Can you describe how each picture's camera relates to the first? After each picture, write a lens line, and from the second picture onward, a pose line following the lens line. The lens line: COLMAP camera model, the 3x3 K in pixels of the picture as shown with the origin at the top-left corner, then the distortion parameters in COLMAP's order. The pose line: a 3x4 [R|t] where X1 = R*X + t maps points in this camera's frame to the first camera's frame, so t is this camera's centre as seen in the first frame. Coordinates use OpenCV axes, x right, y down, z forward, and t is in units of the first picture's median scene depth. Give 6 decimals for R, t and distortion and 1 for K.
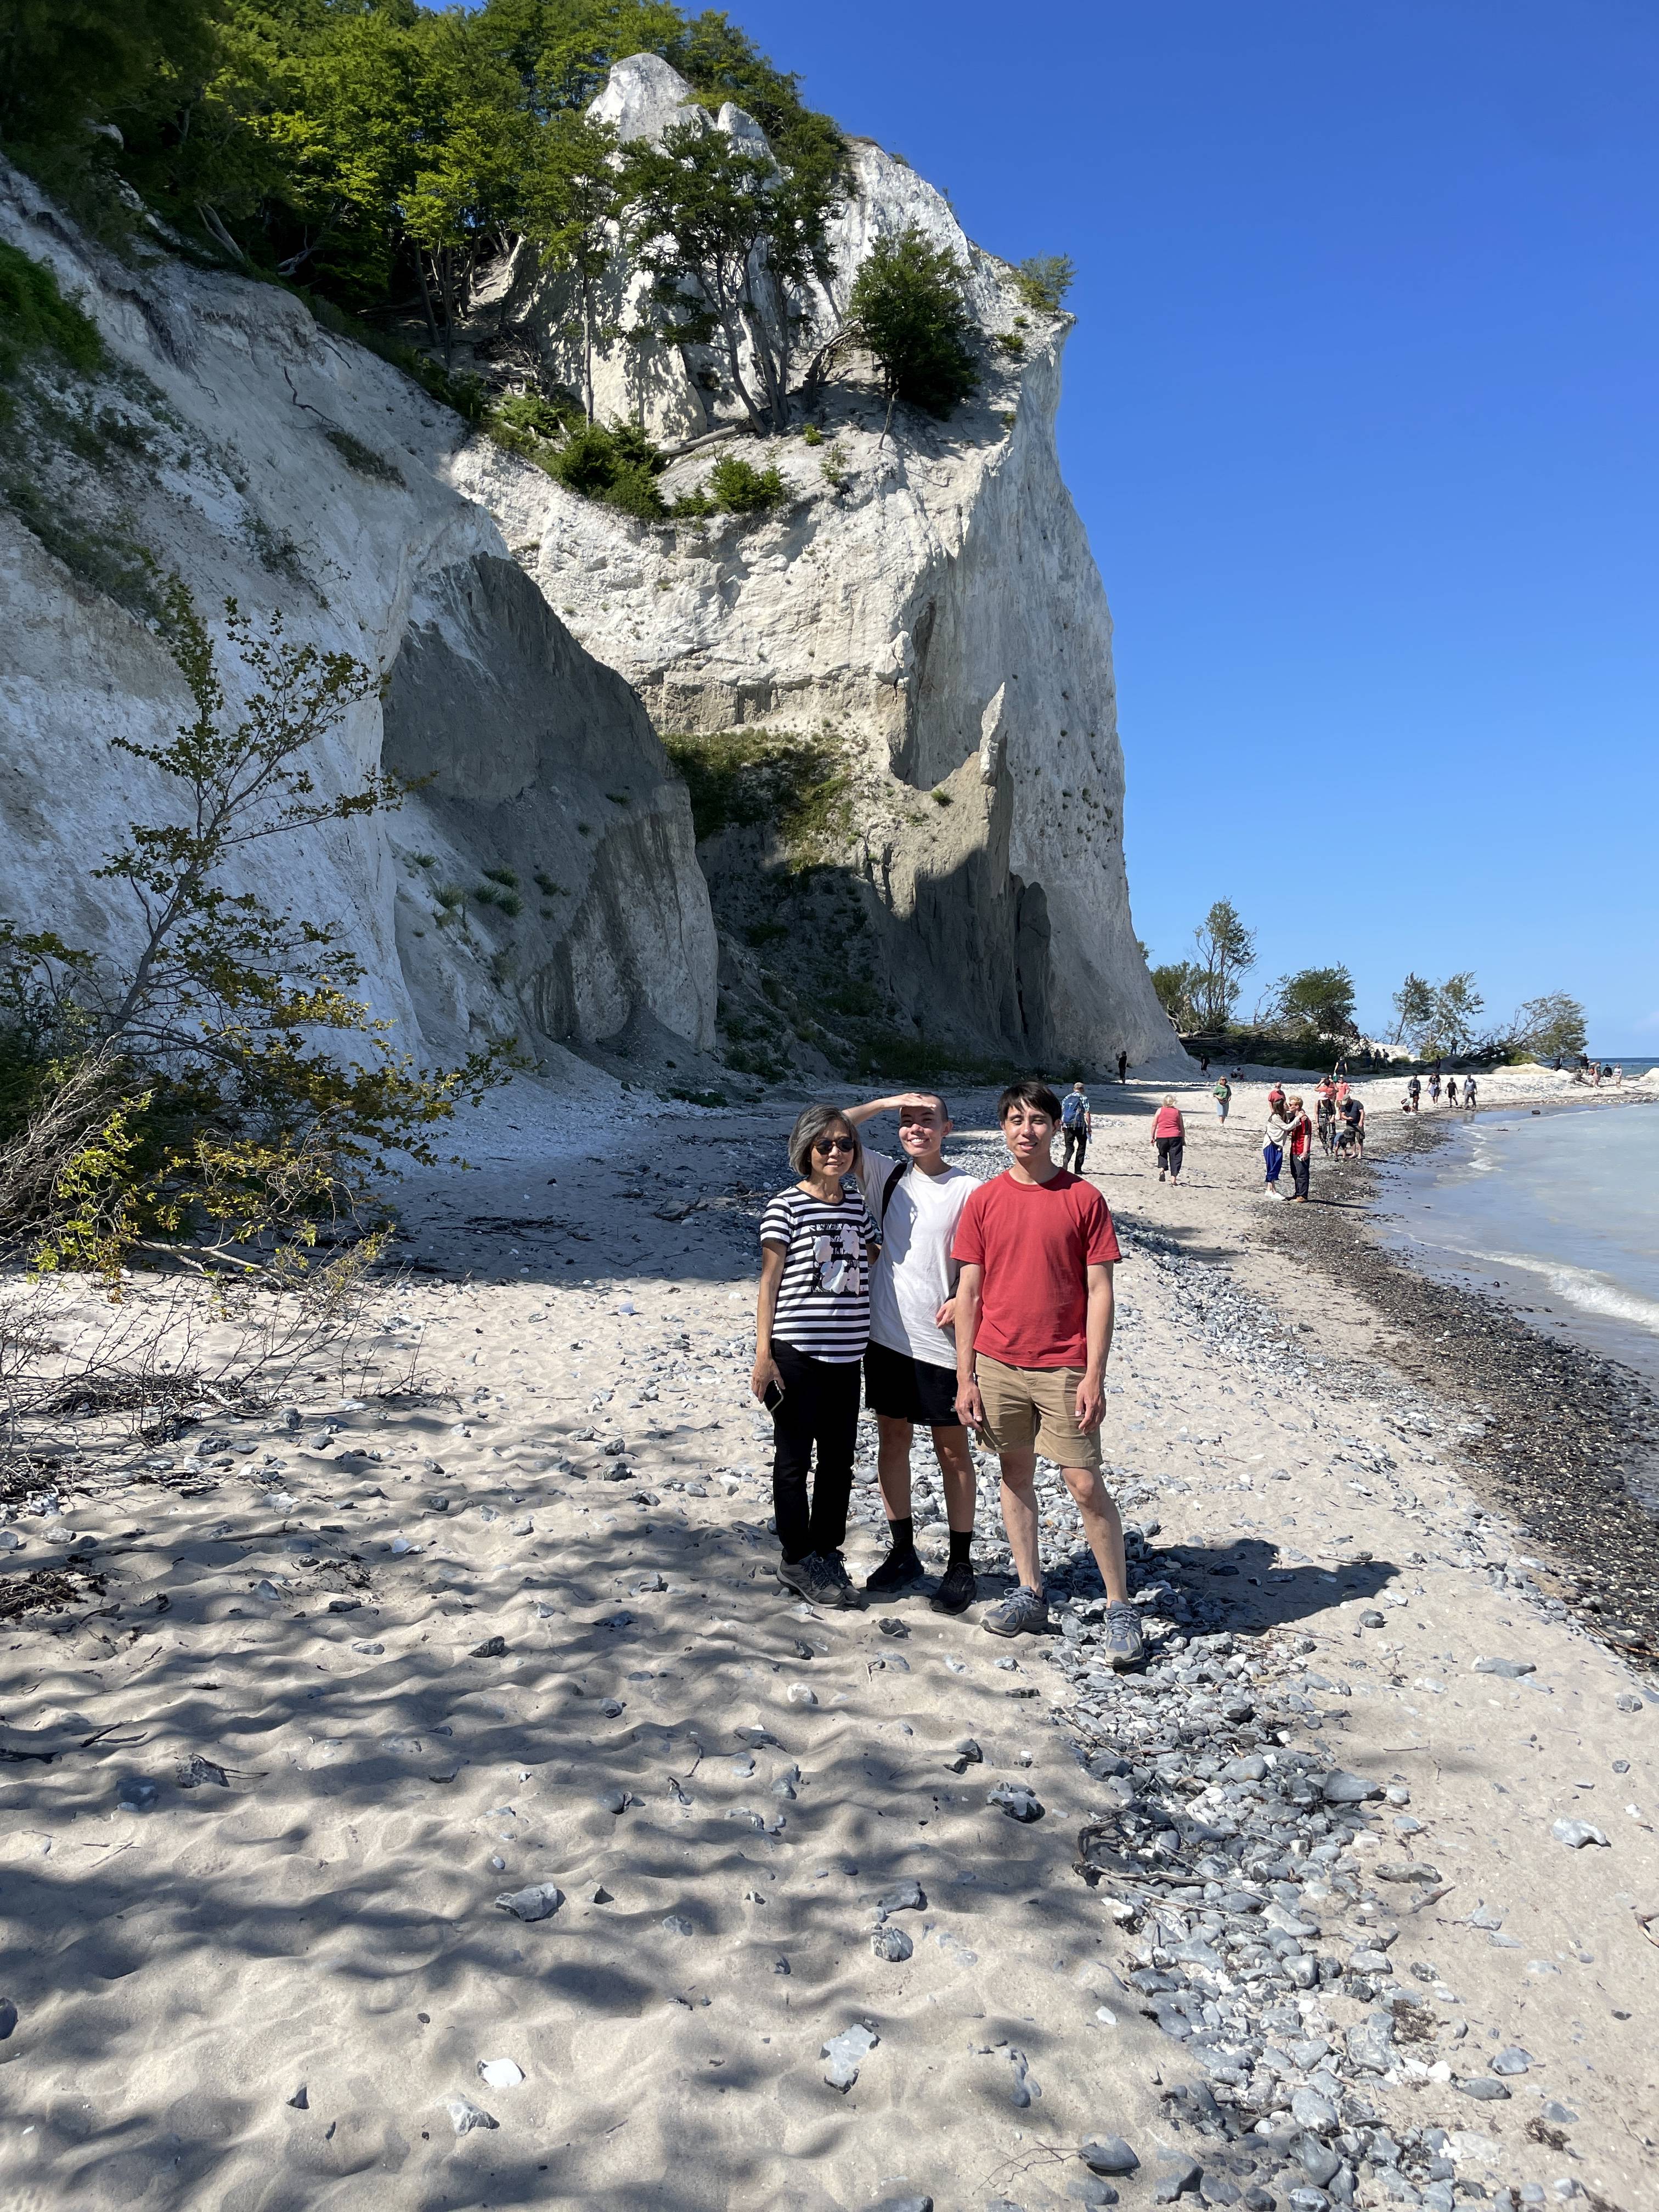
lens RADIAL K [[1637.0, 0, 818.2], [0, 1637.0, 1110.5], [0, 0, 1]] dist [0.075819, -0.102235]
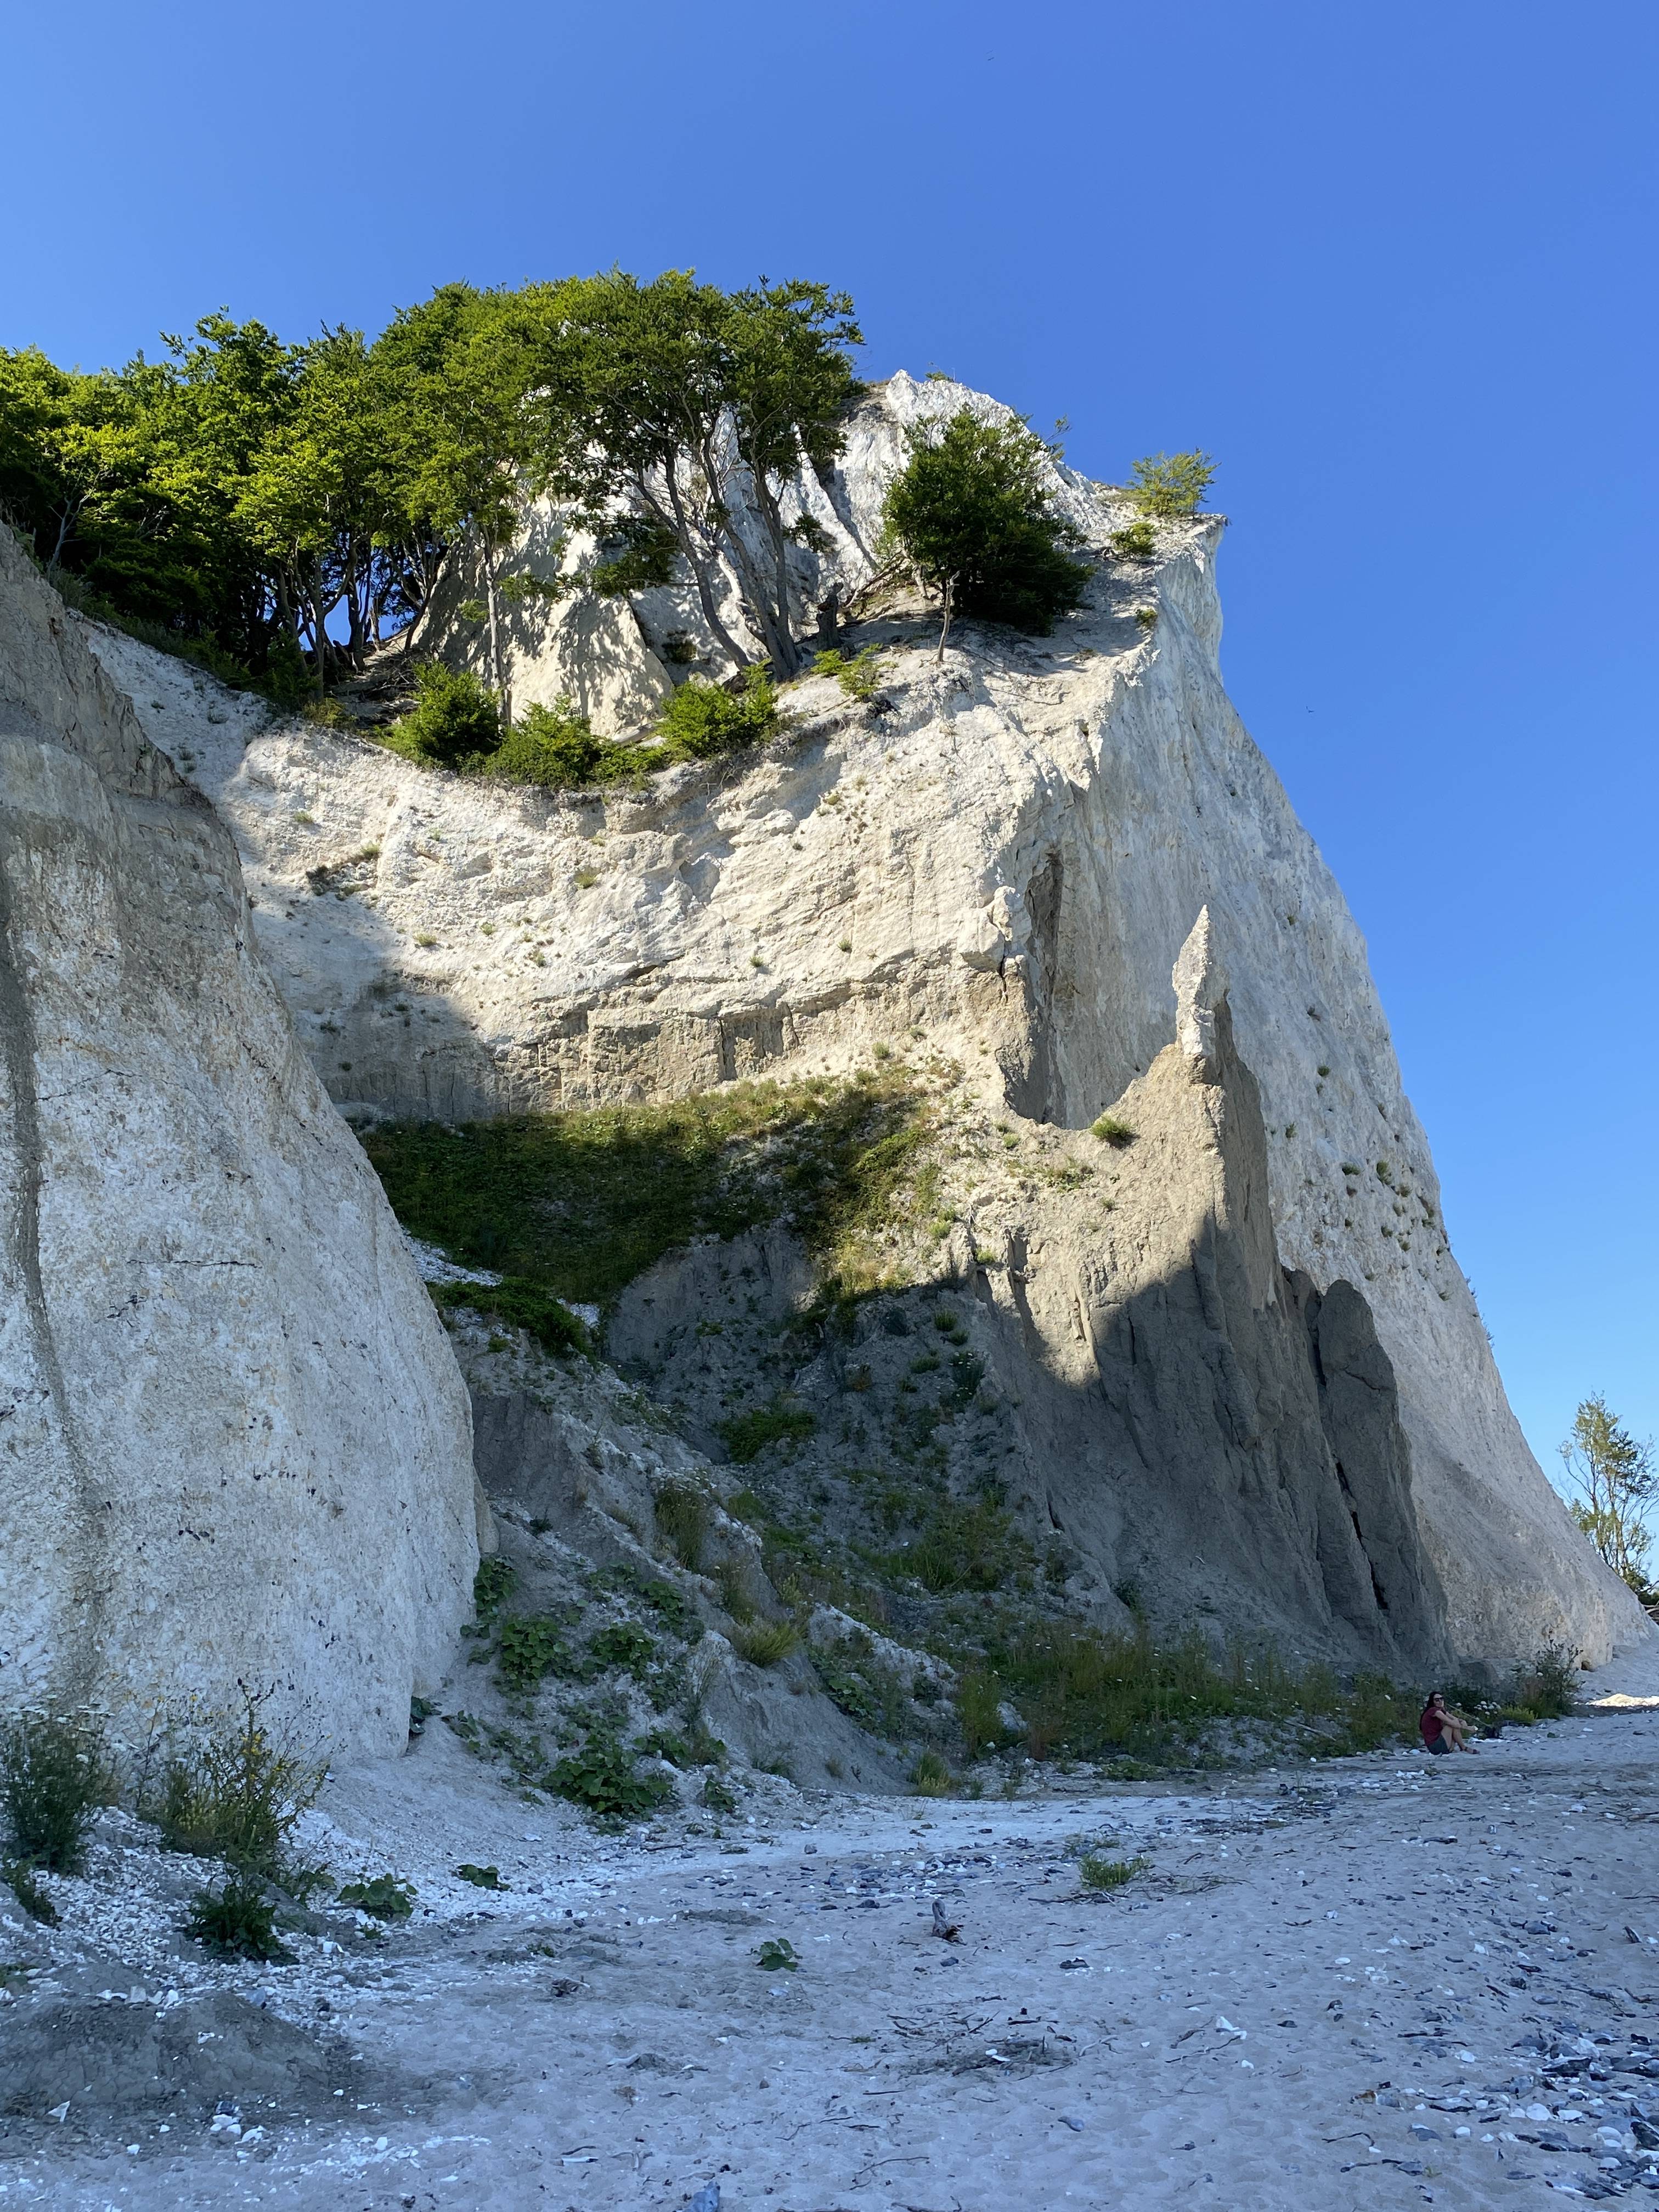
lens RADIAL K [[1900.7, 0, 829.5], [0, 1900.7, 1106.0], [0, 0, 1]] dist [0.189107, -0.489608]
pose [[0.990098, -0.121087, -0.071021, 0.028974], [0.090552, 0.937500, -0.335998, -0.011424], [0.107267, 0.326240, 0.939181, 0.403824]]
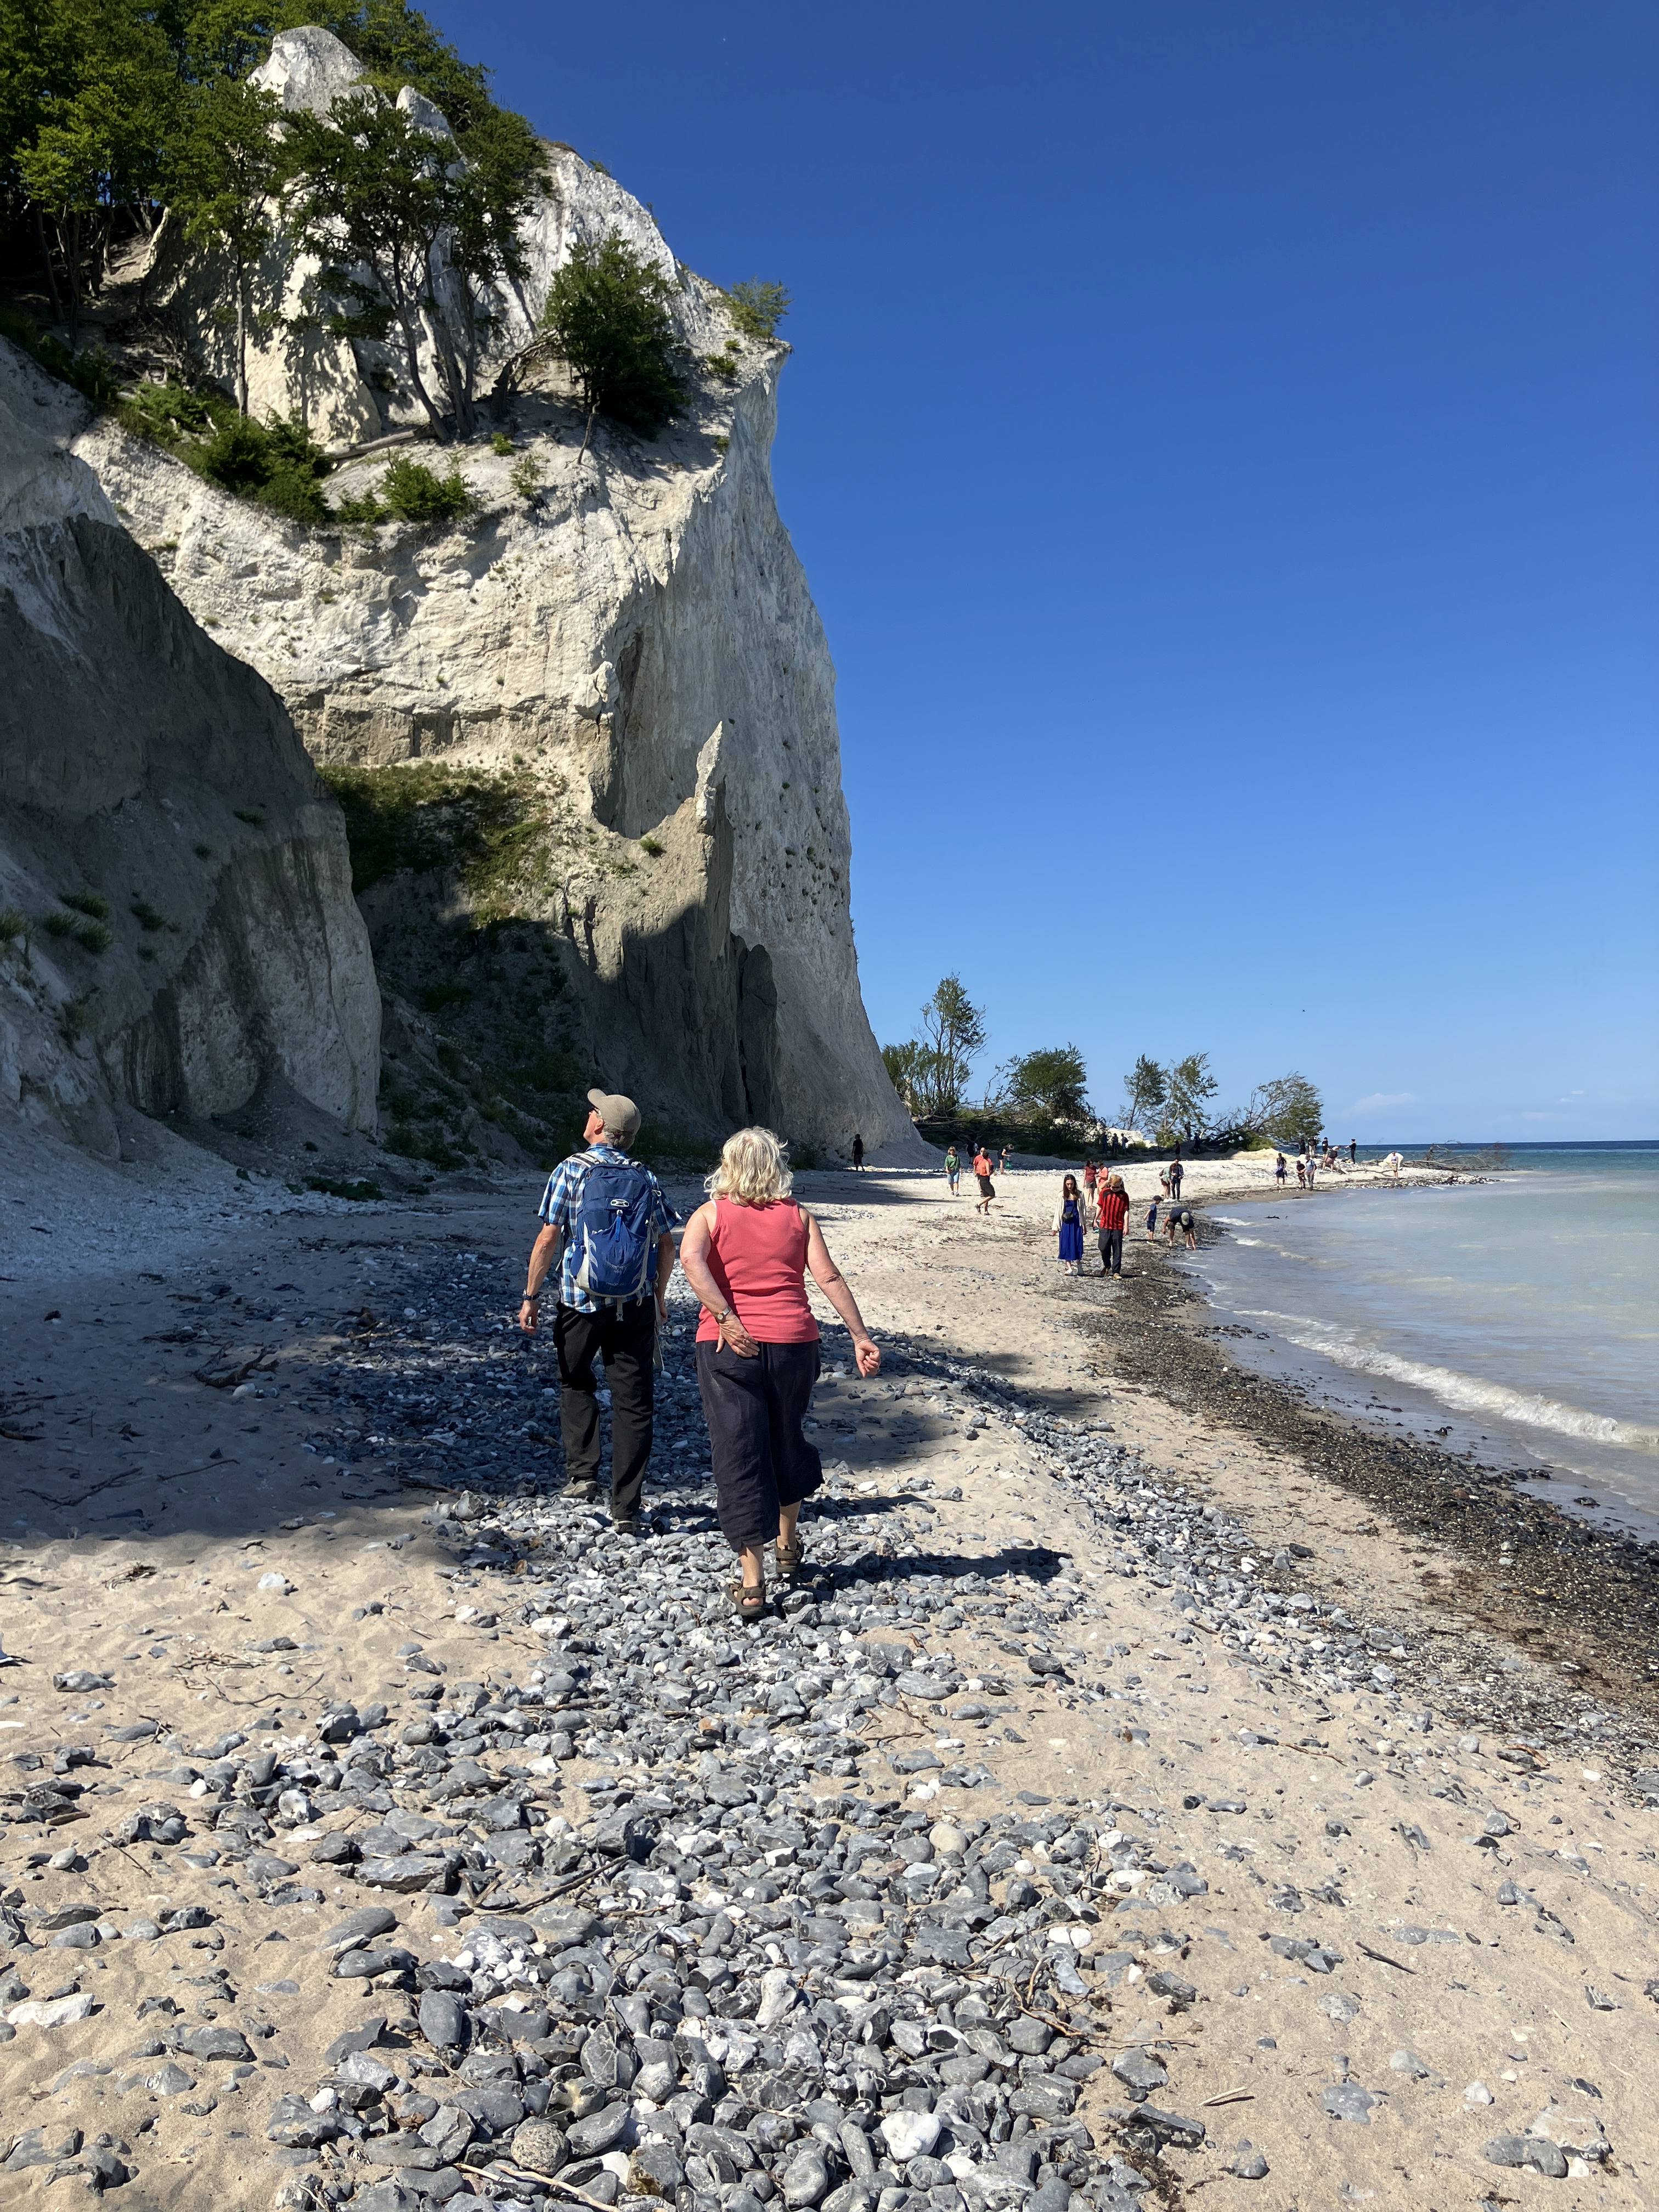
lens RADIAL K [[1769.4, 0, 843.1], [0, 1769.4, 1107.2], [0, 0, 1]] dist [-0.013301, 0.002367]
pose [[0.982962, -0.000493, 0.183806, 0.002281], [0.010623, 0.998477, -0.054129, 0.000625], [-0.183499, 0.055159, 0.981471, 0.058061]]
